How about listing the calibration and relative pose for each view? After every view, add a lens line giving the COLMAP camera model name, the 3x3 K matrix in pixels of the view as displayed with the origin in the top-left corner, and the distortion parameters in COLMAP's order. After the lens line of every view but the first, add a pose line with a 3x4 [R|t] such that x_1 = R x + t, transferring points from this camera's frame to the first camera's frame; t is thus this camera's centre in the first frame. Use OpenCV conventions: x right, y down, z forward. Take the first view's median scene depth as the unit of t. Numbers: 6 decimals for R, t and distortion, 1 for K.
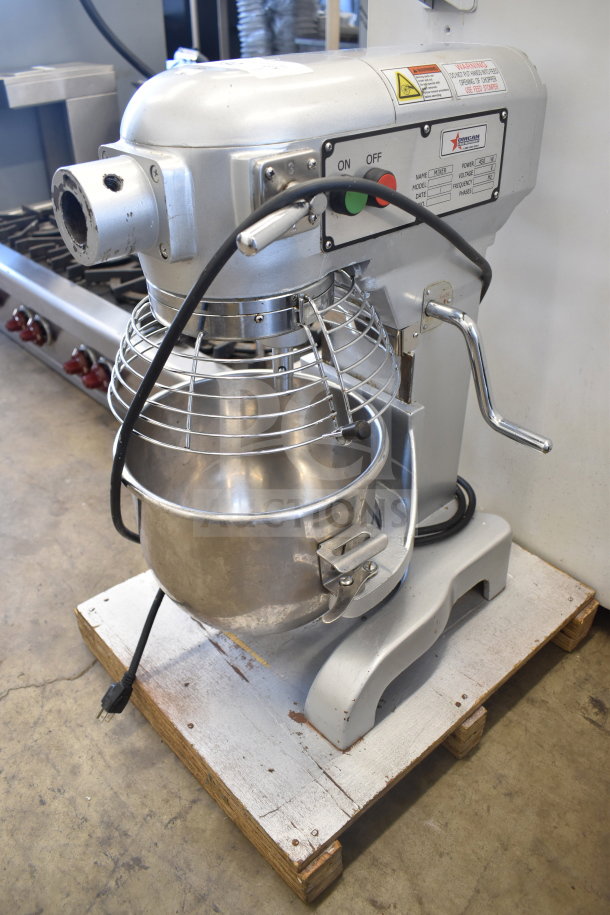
lens RADIAL K [[683.2, 0, 304.1], [0, 683.2, 496.4], [0, 0, 1]] dist [-0.070547, -0.002292]
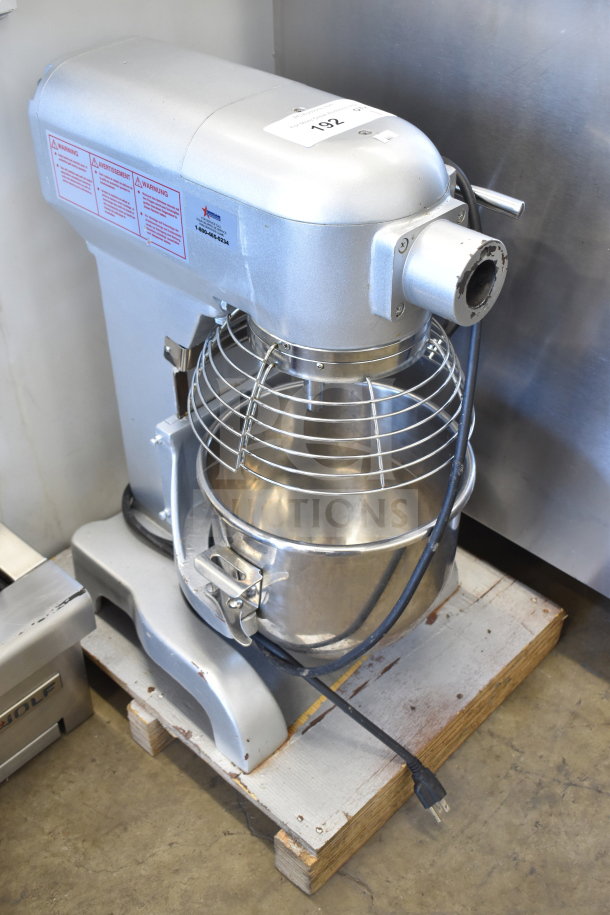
lens RADIAL K [[1014.7, 0, 303.0], [0, 1014.7, 462.1], [0, 0, 1]] dist [-0.033441, 0.000000]
pose [[-0.081795, -0.629732, 0.772494, -1.250238], [0.609120, 0.581899, 0.538856, -0.943031], [-0.788849, 0.514617, 0.335986, 0.555222]]
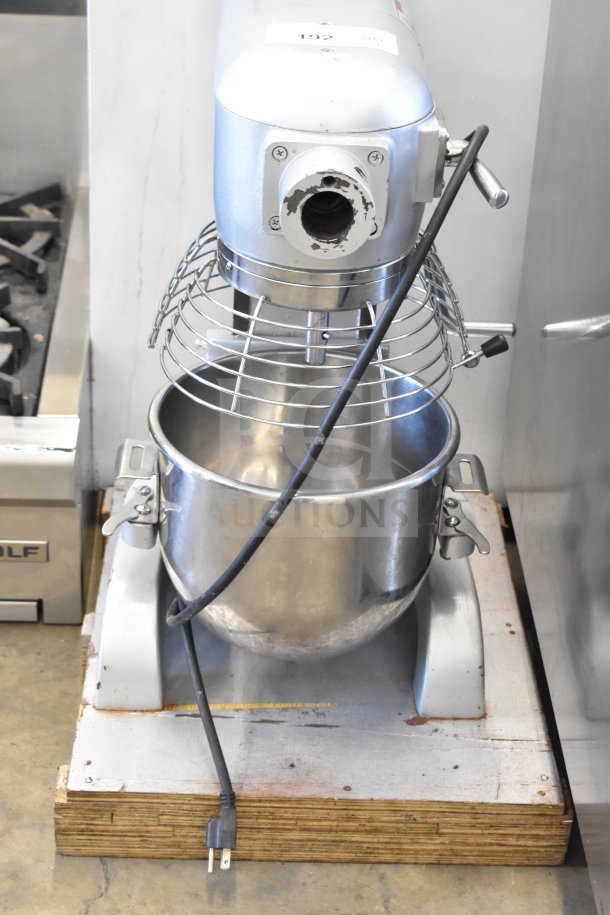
lens RADIAL K [[1636.6, 0, 307.1], [0, 1636.6, 455.9], [0, 0, 1]] dist [0.051400, 0.000000]
pose [[0.651691, -0.351809, 0.671959, -1.559951], [0.418509, 0.905643, 0.068270, -0.198901], [-0.632573, 0.236730, 0.737435, -0.581130]]
